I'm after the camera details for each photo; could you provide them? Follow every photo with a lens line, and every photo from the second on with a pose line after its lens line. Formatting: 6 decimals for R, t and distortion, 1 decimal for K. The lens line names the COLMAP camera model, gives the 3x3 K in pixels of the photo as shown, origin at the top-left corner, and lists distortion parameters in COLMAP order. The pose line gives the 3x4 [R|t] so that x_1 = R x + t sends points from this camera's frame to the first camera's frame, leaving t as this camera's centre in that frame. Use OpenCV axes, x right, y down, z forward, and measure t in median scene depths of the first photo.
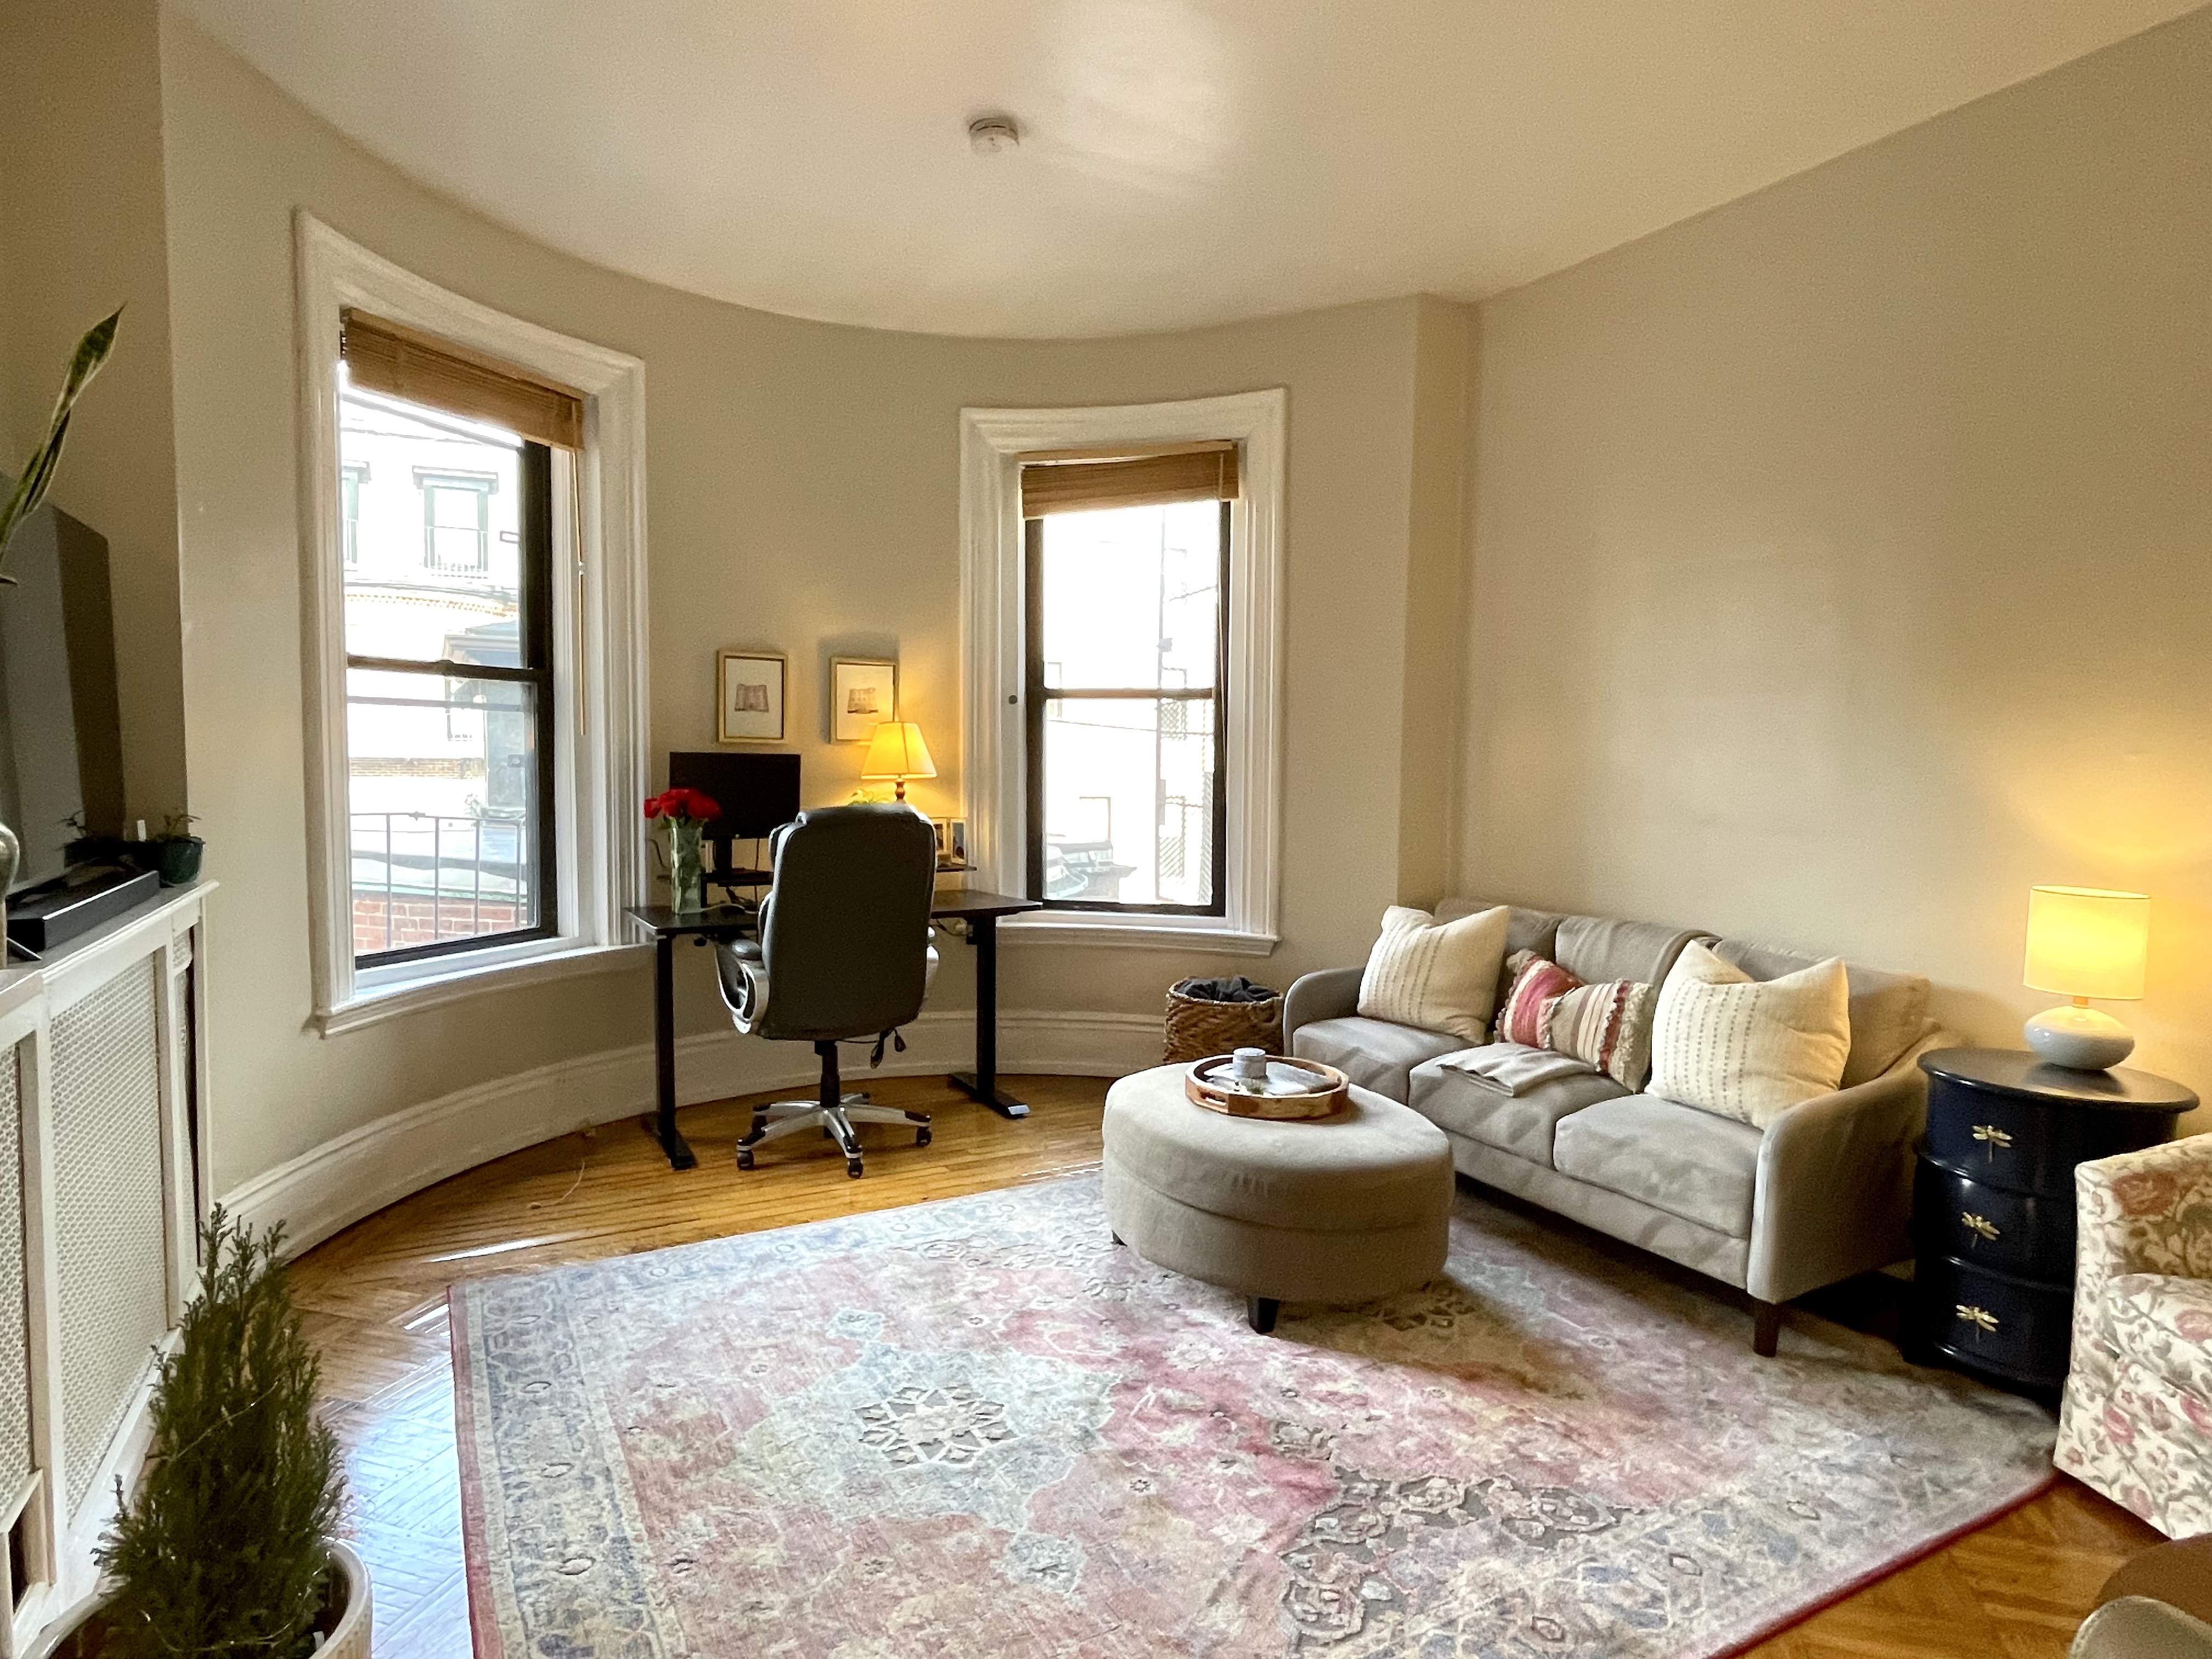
lens RADIAL K [[1244.3, 0, 1090.6], [0, 1244.3, 829.3], [0, 0, 1]] dist [-0.001390, -0.002076]
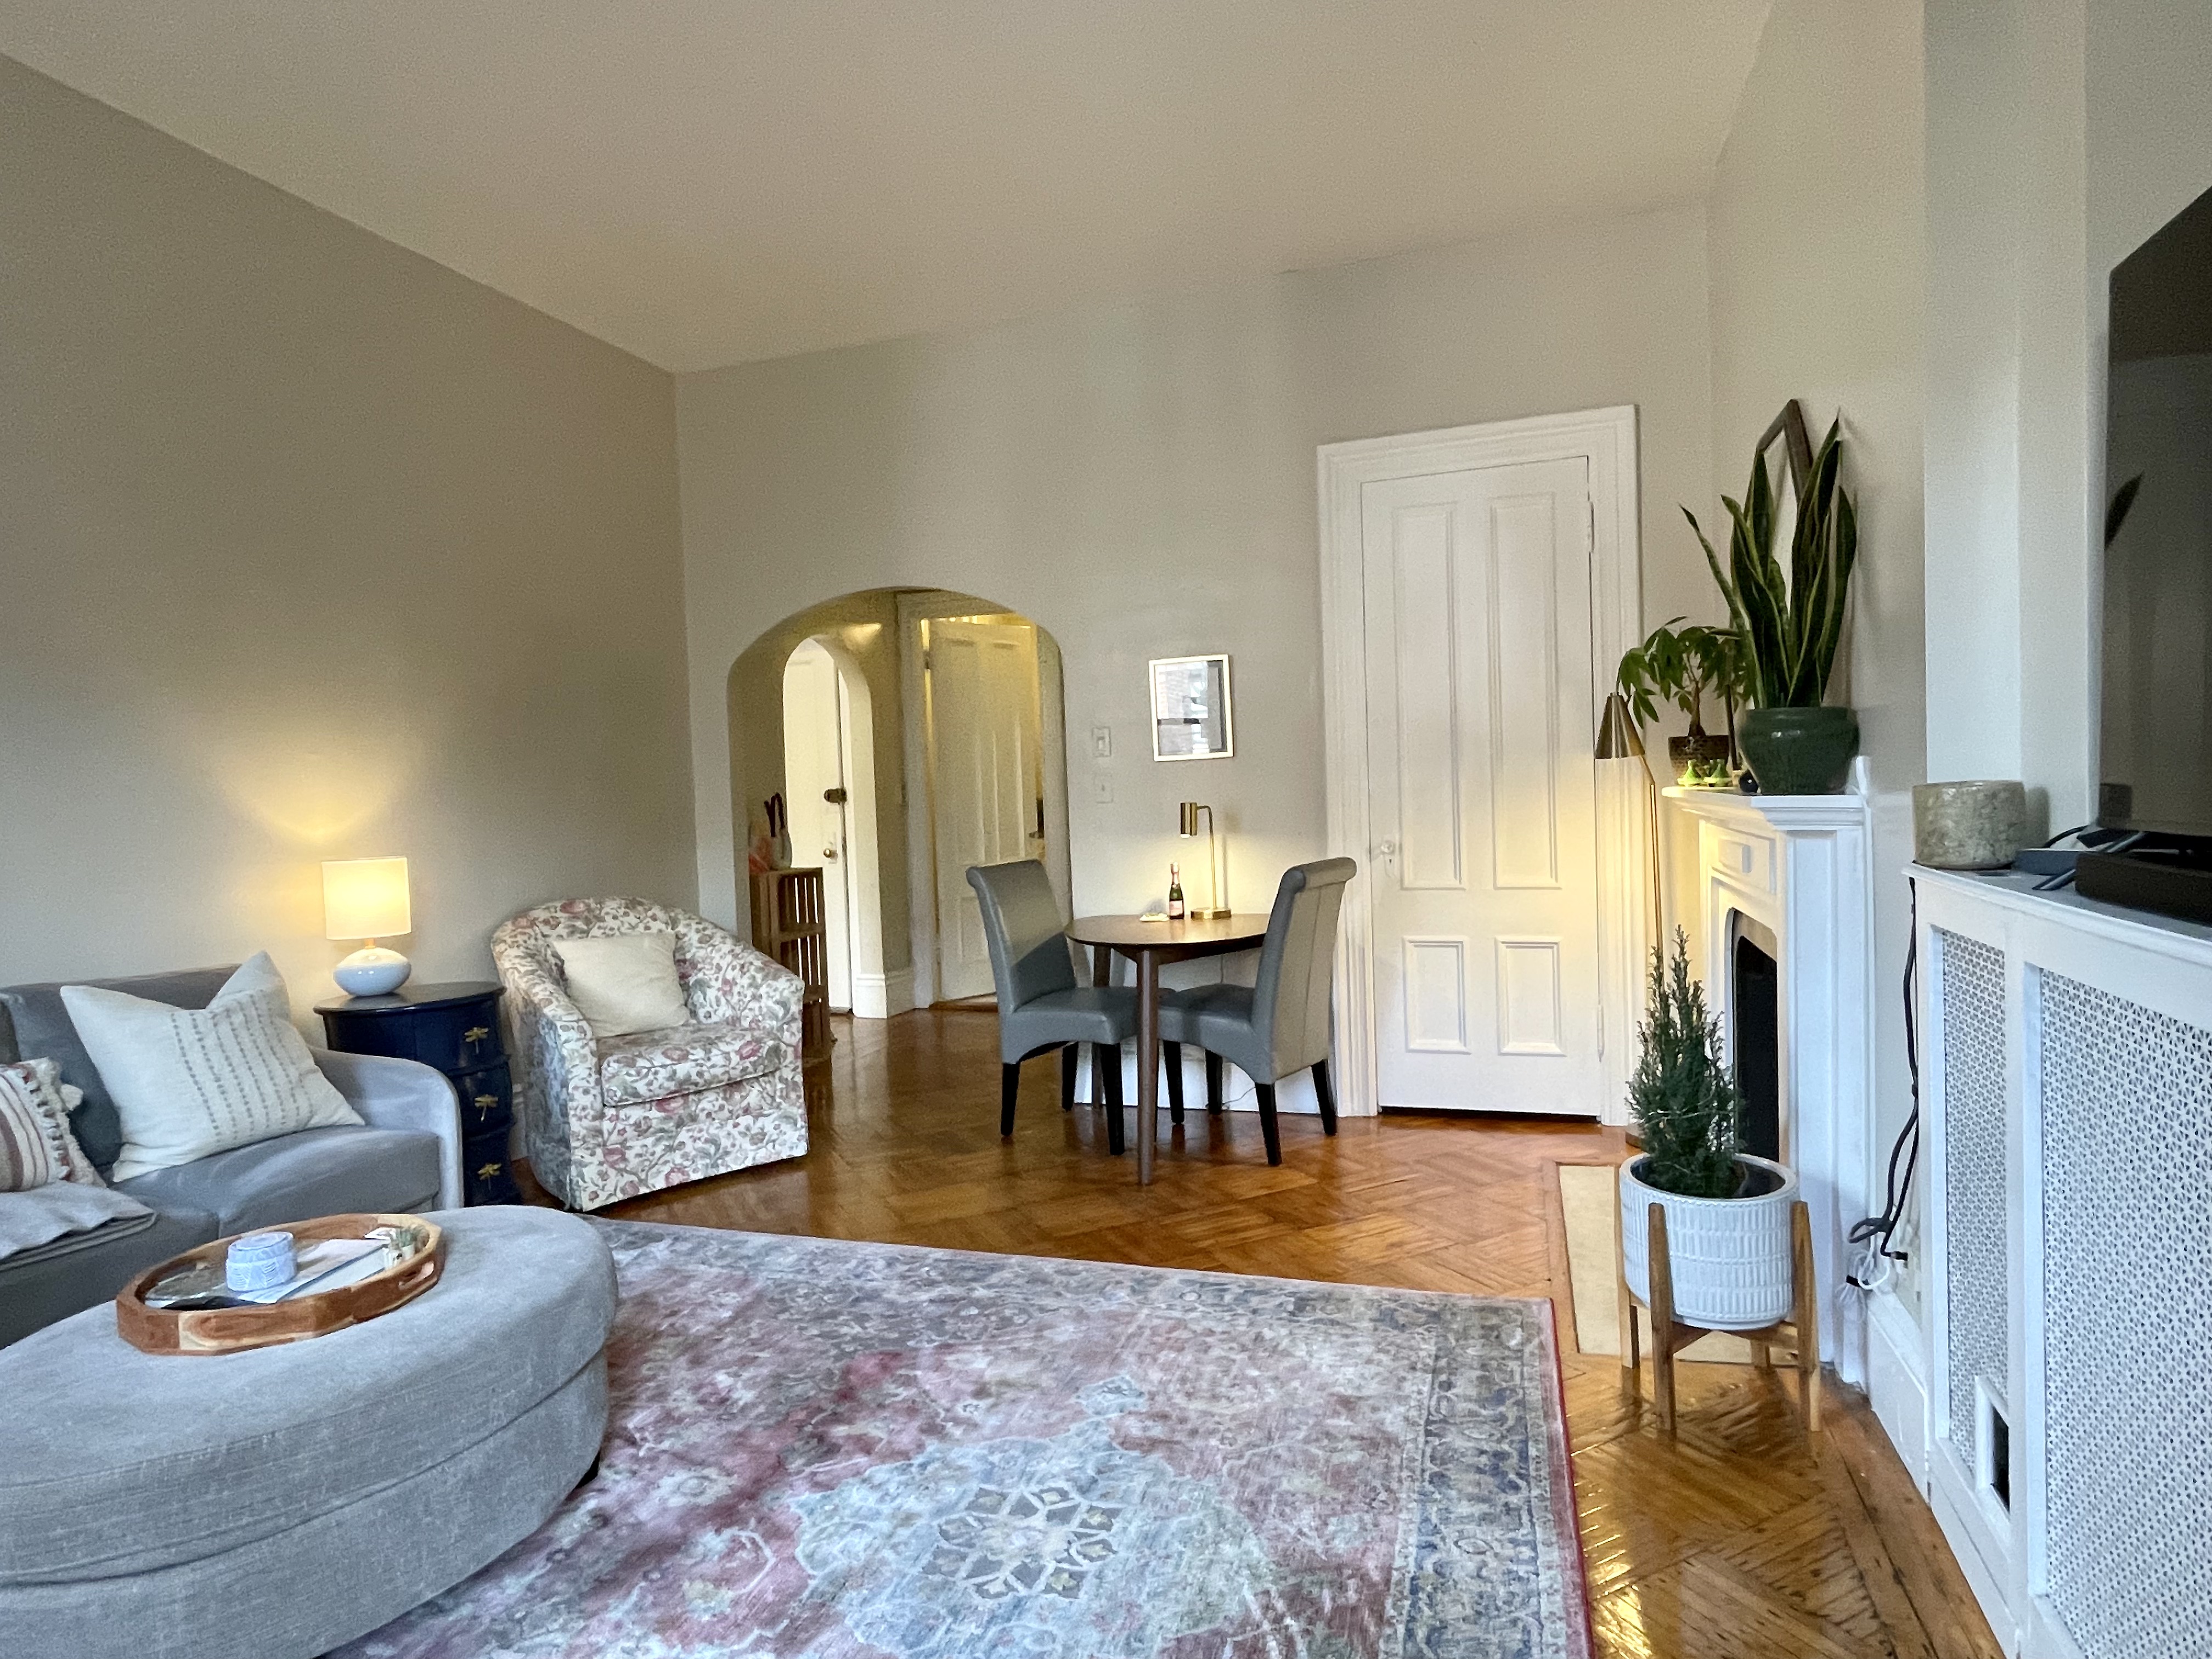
lens RADIAL K [[1252.8, 0, 1106.0], [0, 1252.8, 829.5], [0, 0, 1]] dist [0.014583, -0.000524]
pose [[-0.695833, -0.012525, 0.718094, -0.404735], [0.071792, 0.993627, 0.086897, -0.023475], [-0.714606, 0.112020, -0.690500, 0.809128]]
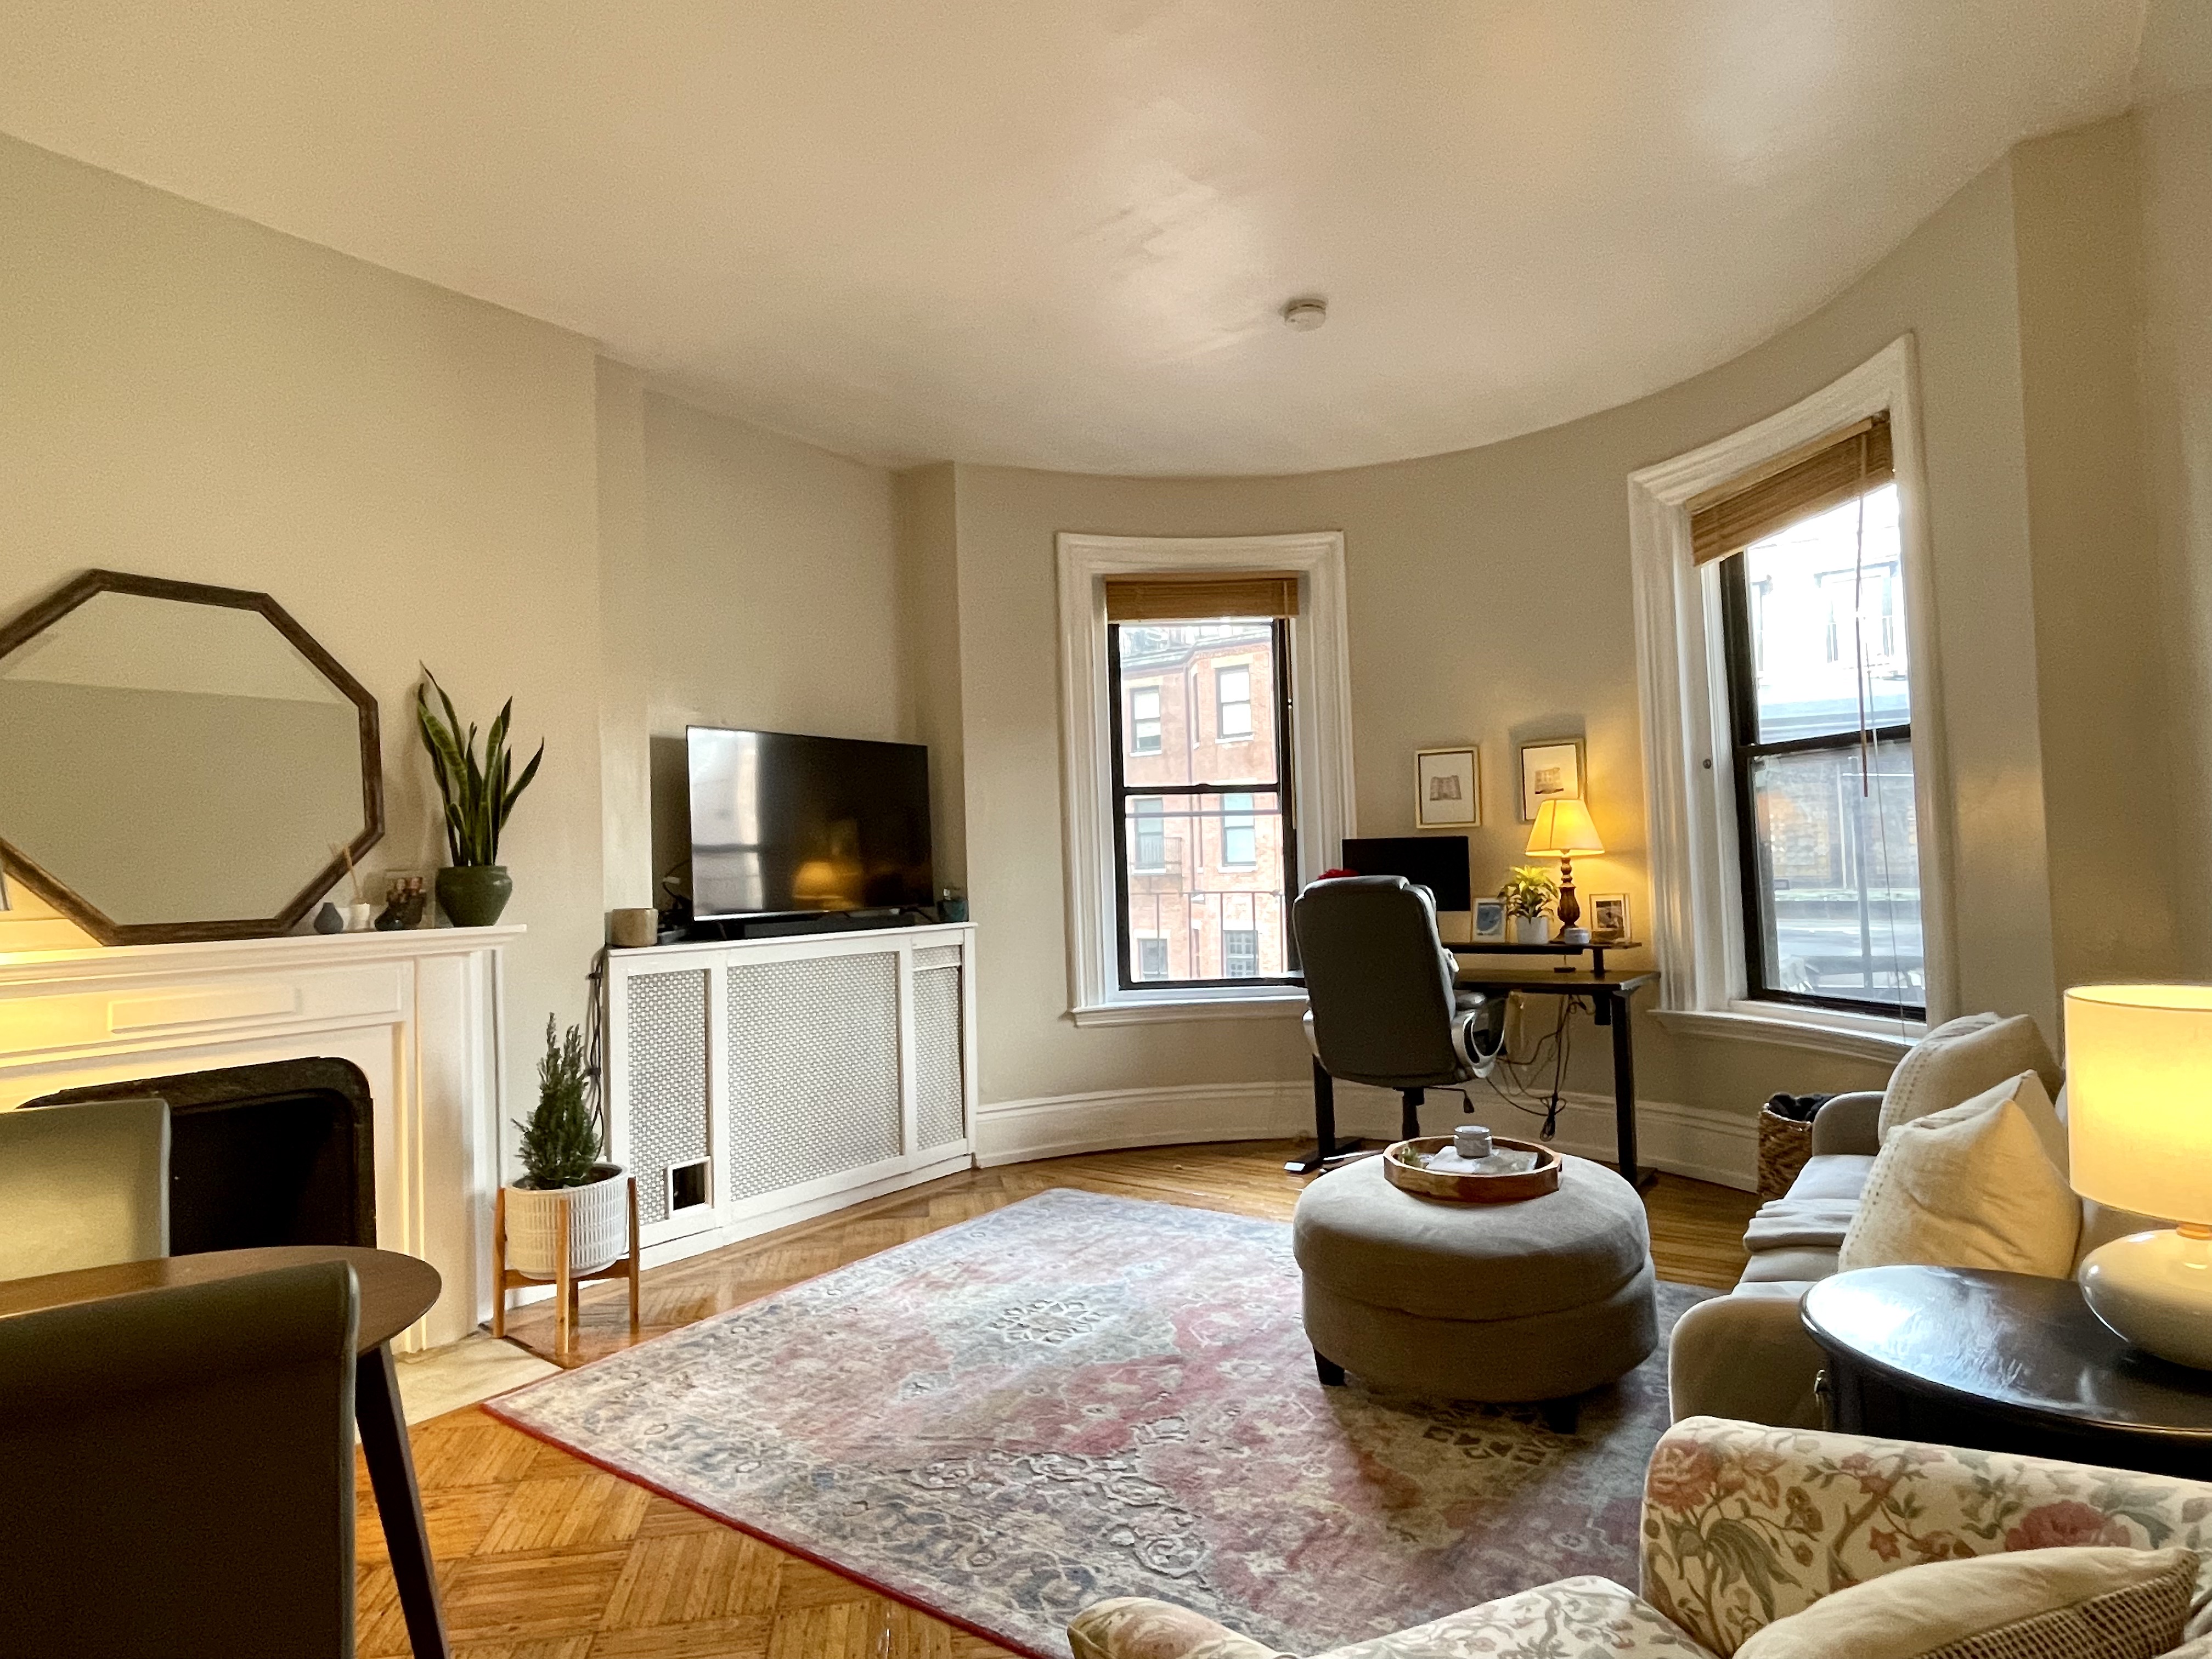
lens RADIAL K [[1244.3, 0, 1090.6], [0, 1244.3, 829.3], [0, 0, 1]] dist [-0.001390, -0.002076]
pose [[0.427208, -0.053084, -0.902594, 0.640563], [-0.019028, 0.997526, -0.067673, 0.015403], [0.903953, 0.046085, 0.425141, 0.237303]]
